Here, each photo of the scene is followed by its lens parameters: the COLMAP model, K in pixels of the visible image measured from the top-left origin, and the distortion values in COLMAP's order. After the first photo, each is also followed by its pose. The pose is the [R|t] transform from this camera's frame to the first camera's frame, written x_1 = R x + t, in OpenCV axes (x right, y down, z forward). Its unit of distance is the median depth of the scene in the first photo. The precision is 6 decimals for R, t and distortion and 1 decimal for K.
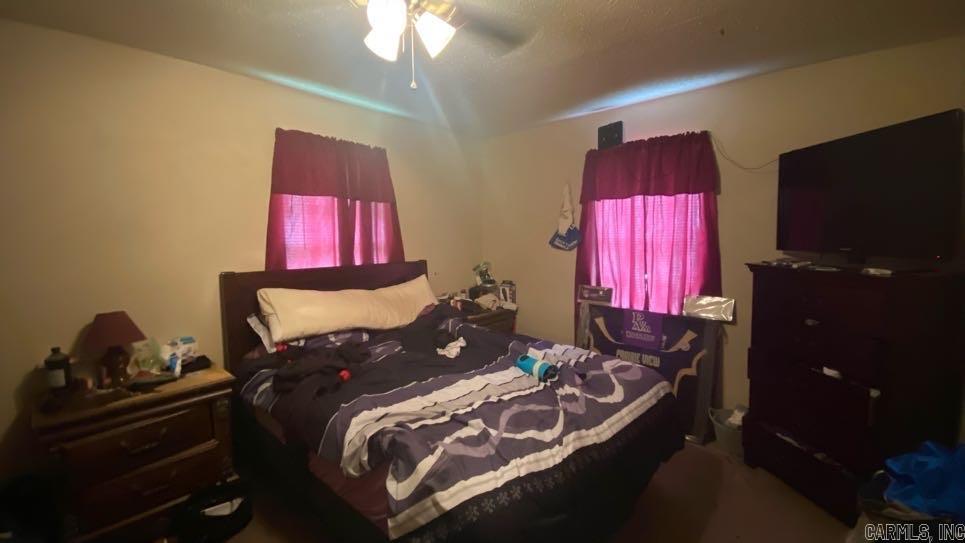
lens RADIAL K [[396.1, 0, 482.5], [0, 396.1, 271.5], [0, 0, 1]] dist [0.049074, -0.035624]
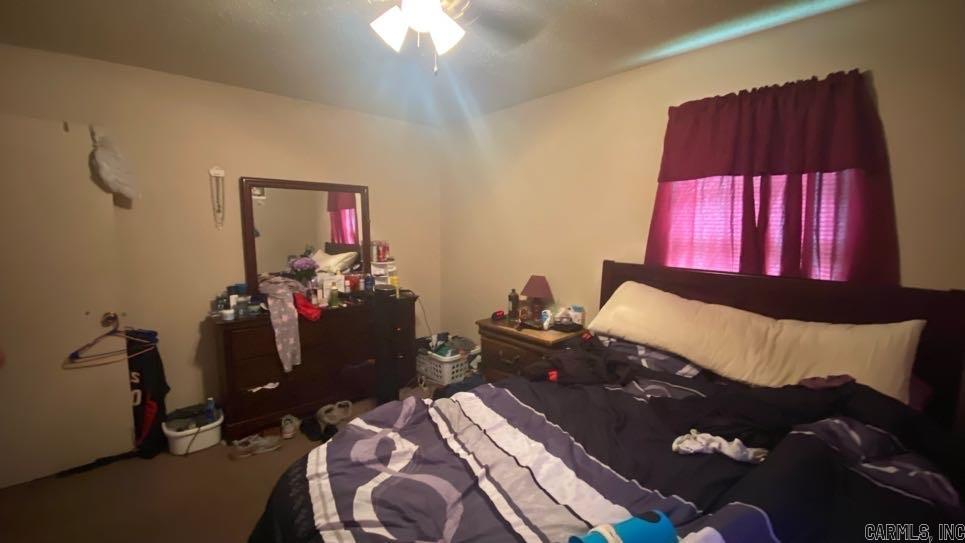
lens RADIAL K [[396.1, 0, 482.5], [0, 396.1, 271.5], [0, 0, 1]] dist [0.049074, -0.035624]
pose [[-0.127275, 0.127978, -0.983576, 0.466584], [-0.096504, 0.985338, 0.140695, -0.083572], [0.987162, 0.112826, -0.113059, 0.731526]]
